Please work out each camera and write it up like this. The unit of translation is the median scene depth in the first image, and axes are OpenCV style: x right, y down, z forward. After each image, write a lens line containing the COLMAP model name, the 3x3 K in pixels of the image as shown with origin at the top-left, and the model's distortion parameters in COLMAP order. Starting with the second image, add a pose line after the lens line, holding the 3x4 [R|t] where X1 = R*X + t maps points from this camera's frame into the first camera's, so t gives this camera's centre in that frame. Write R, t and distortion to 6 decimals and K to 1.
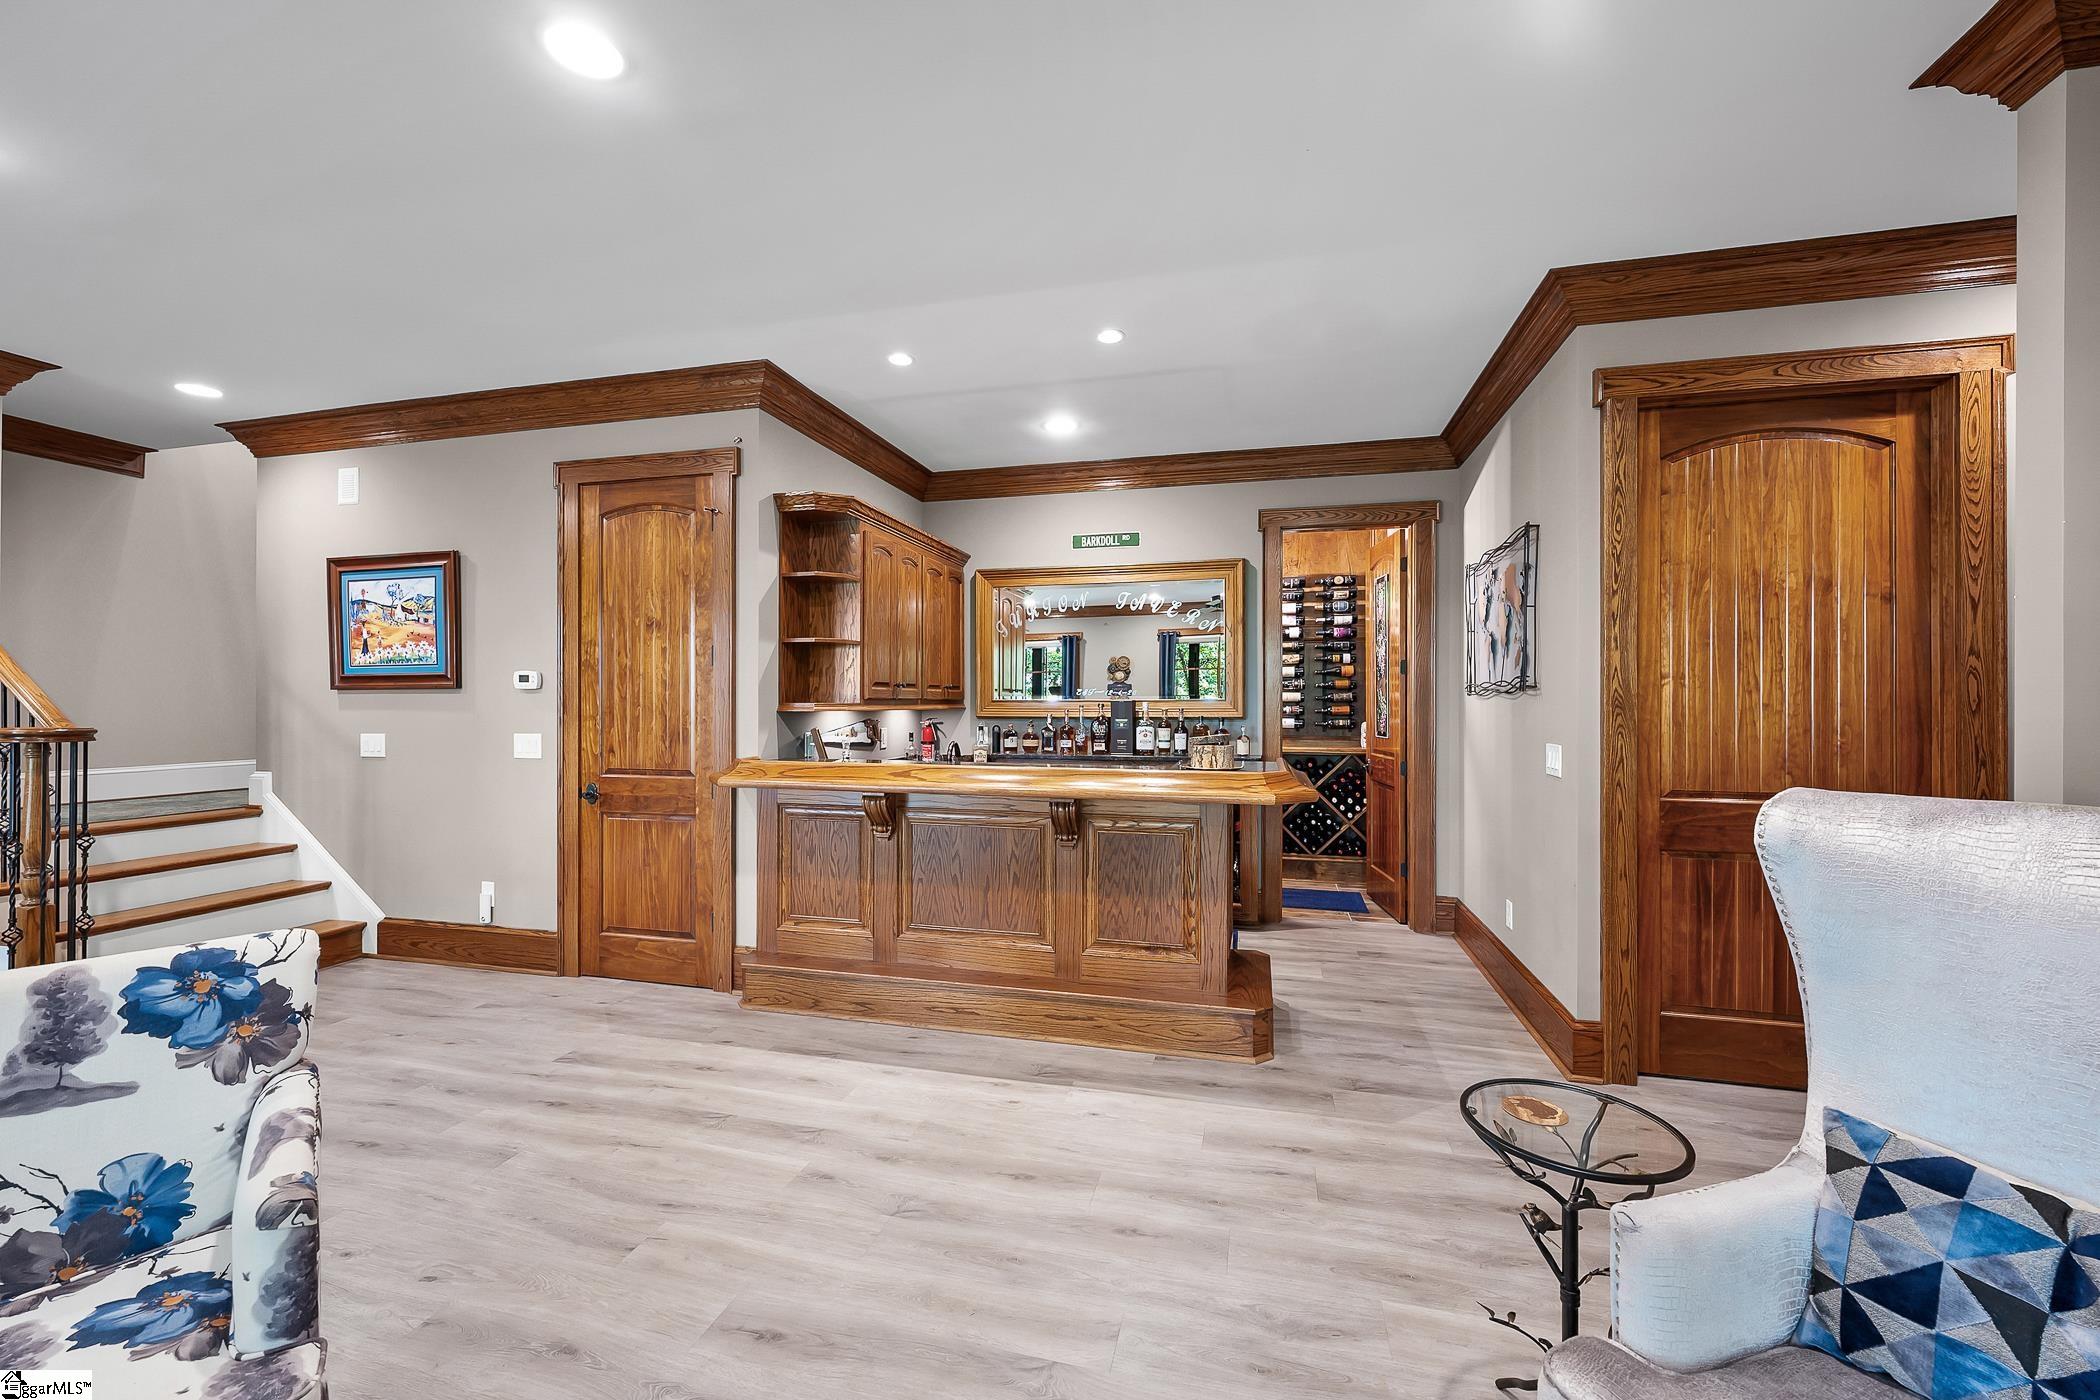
lens RADIAL K [[833.9, 0, 1050.5], [0, 833.9, 695.9], [0, 0, 1]] dist [-0.000547, -0.000175]
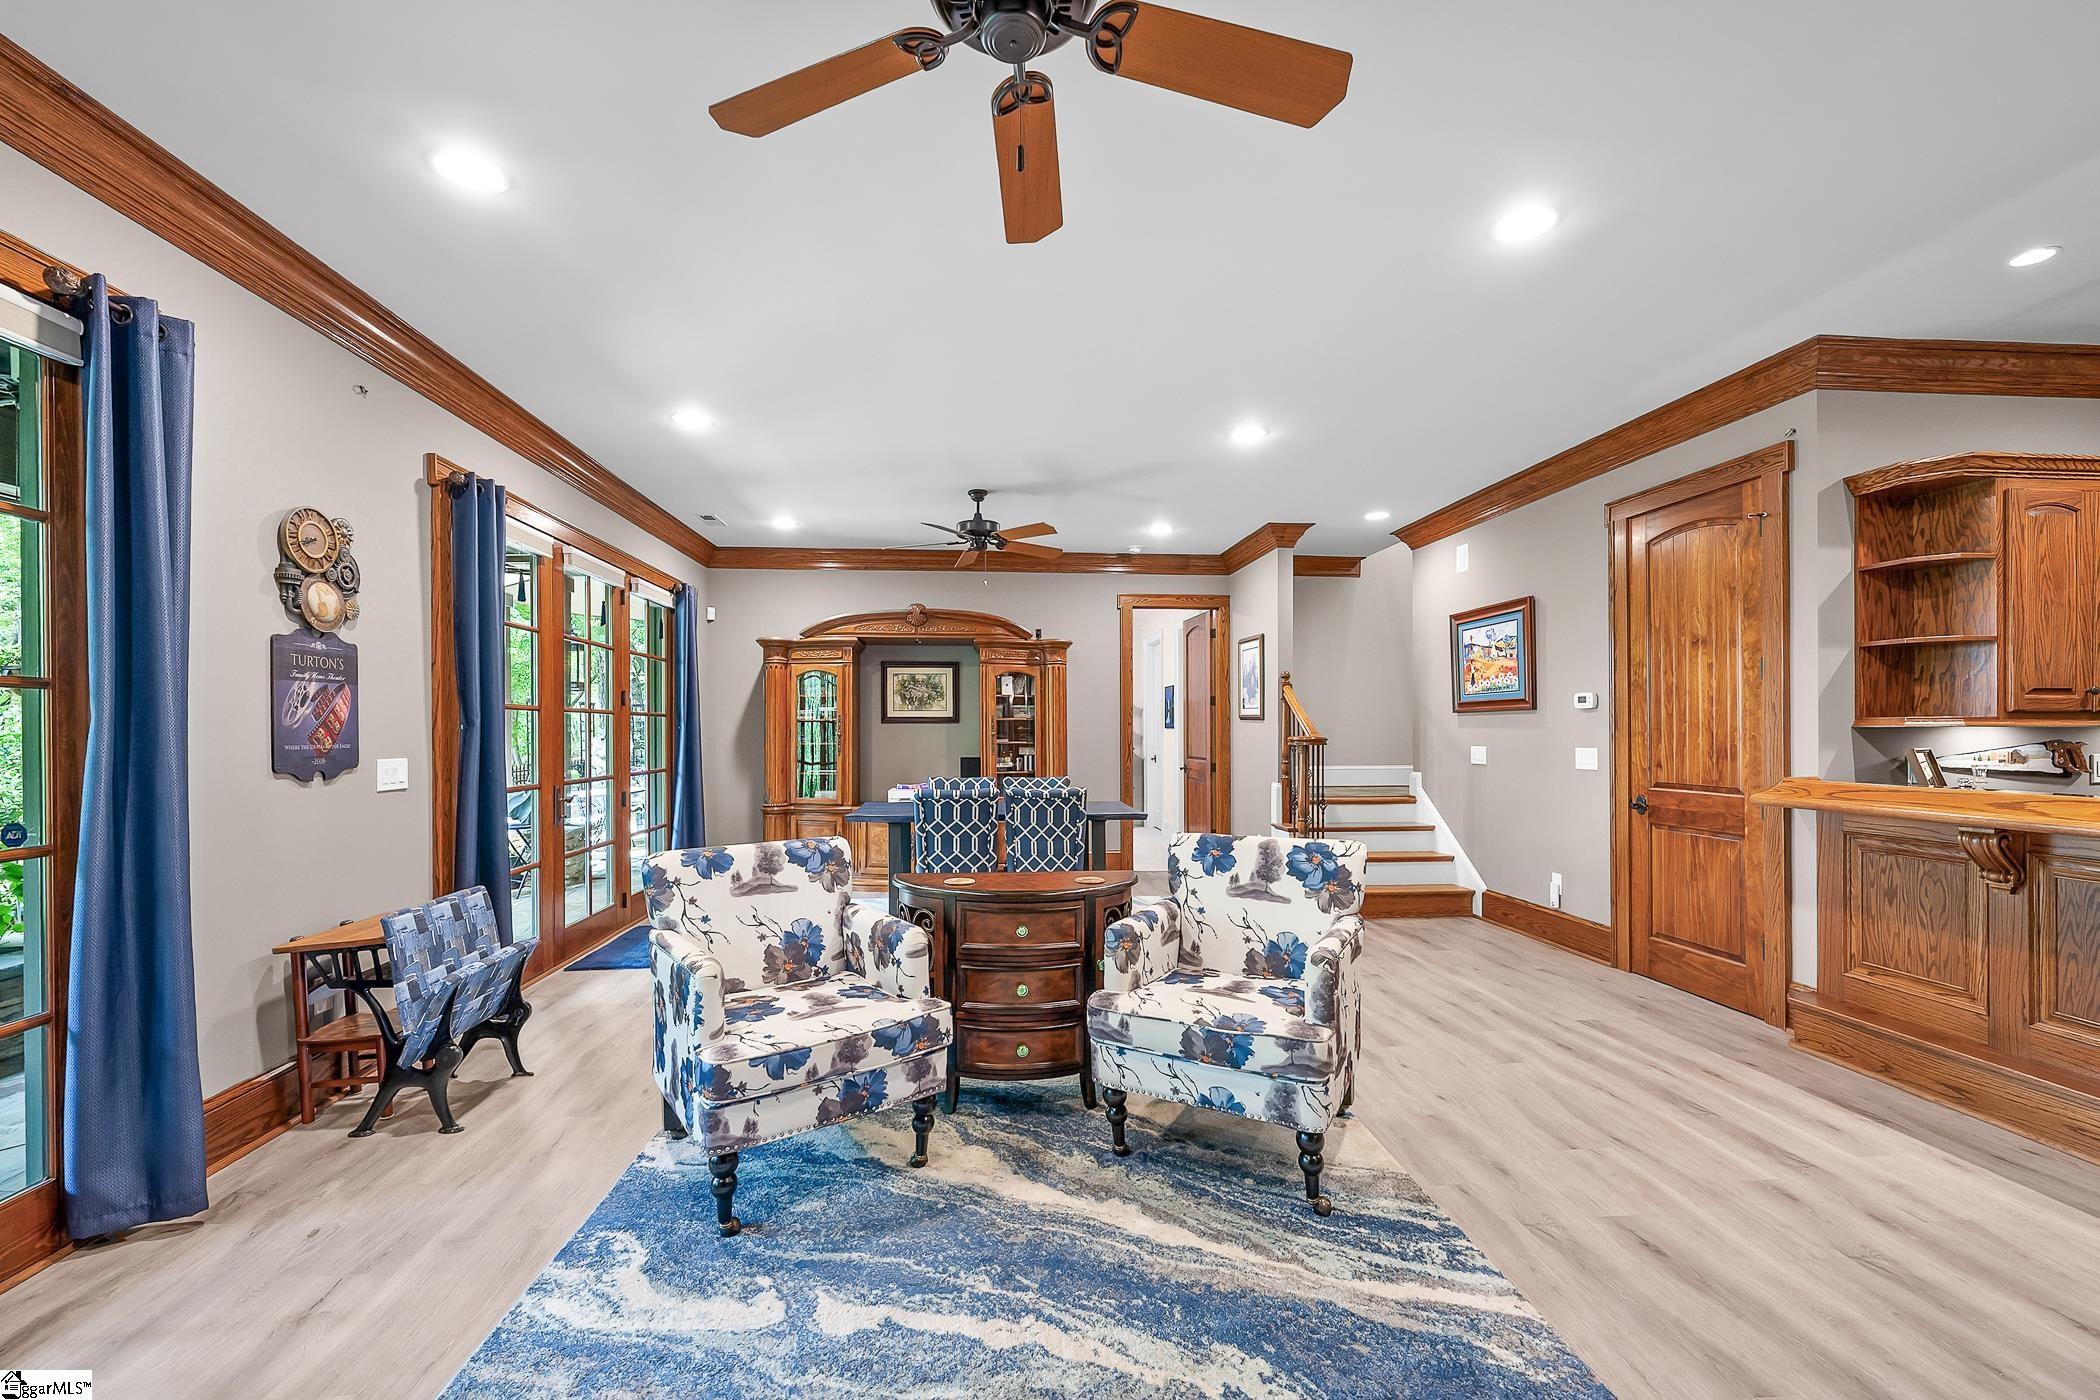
lens RADIAL K [[833.9, 0, 1027.3], [0, 833.9, 729.8], [0, 0, 1]] dist [-0.000547, -0.000175]
pose [[0.319774, 0.000945, -0.947493, 0.216805], [0.006309, 0.999975, 0.003127, 0.012892], [0.947473, -0.006978, 0.319760, -0.090413]]
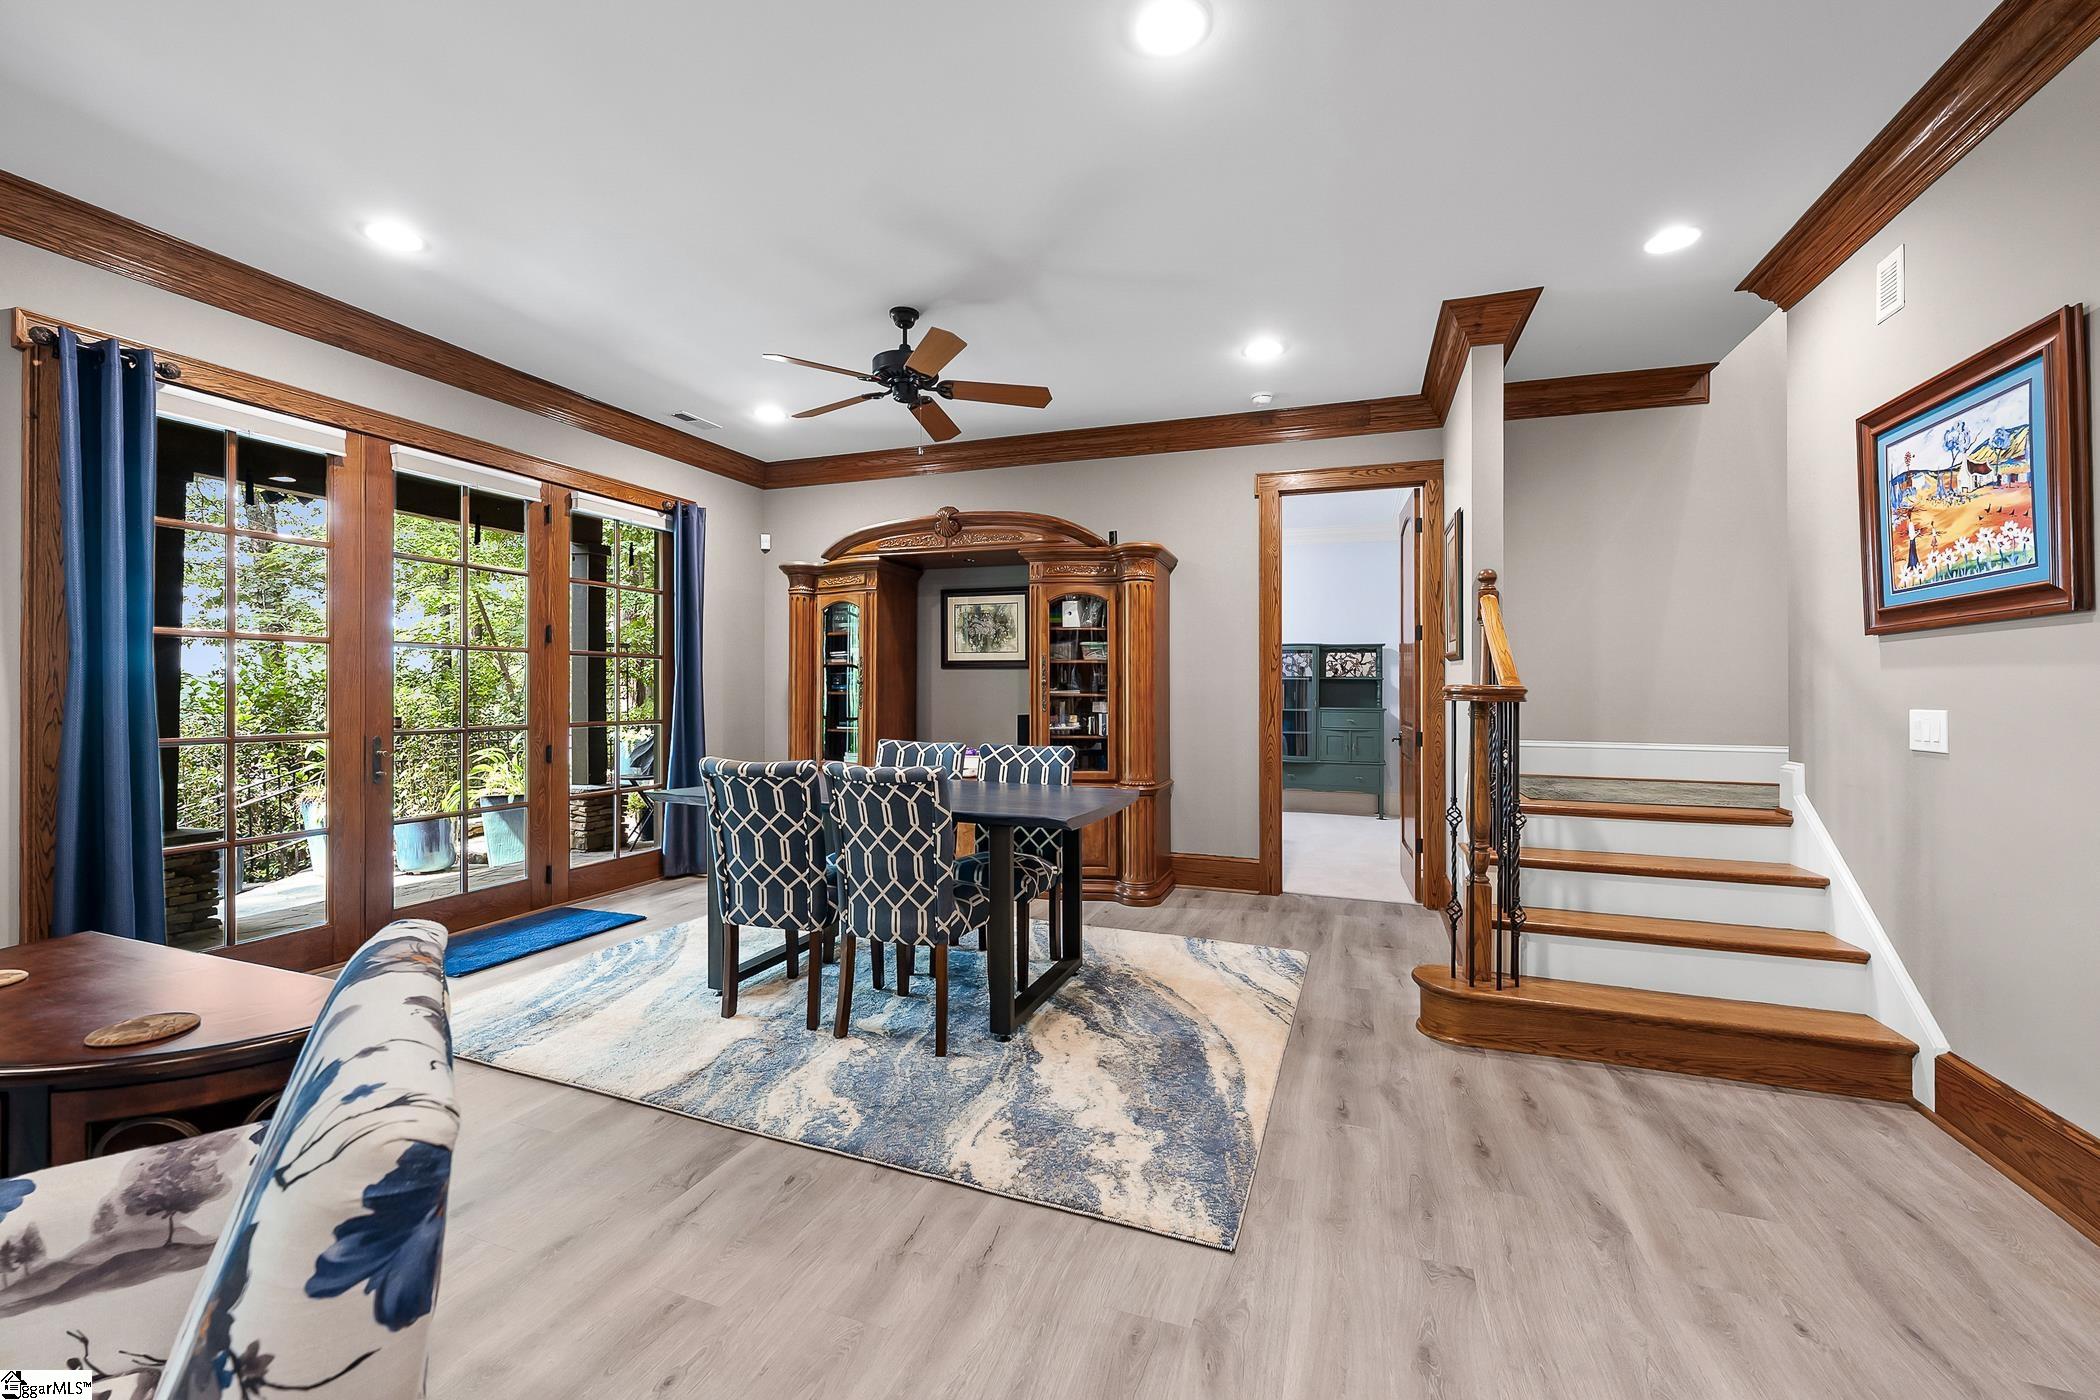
lens RADIAL K [[833.9, 0, 1049.2], [0, 833.9, 687.1], [0, 0, 1]] dist [-0.000547, -0.000175]
pose [[-0.104273, -0.001403, -0.994548, -0.227873], [-0.000897, 0.999999, -0.001317, 0.035554], [0.994548, 0.000755, -0.104275, 0.538167]]
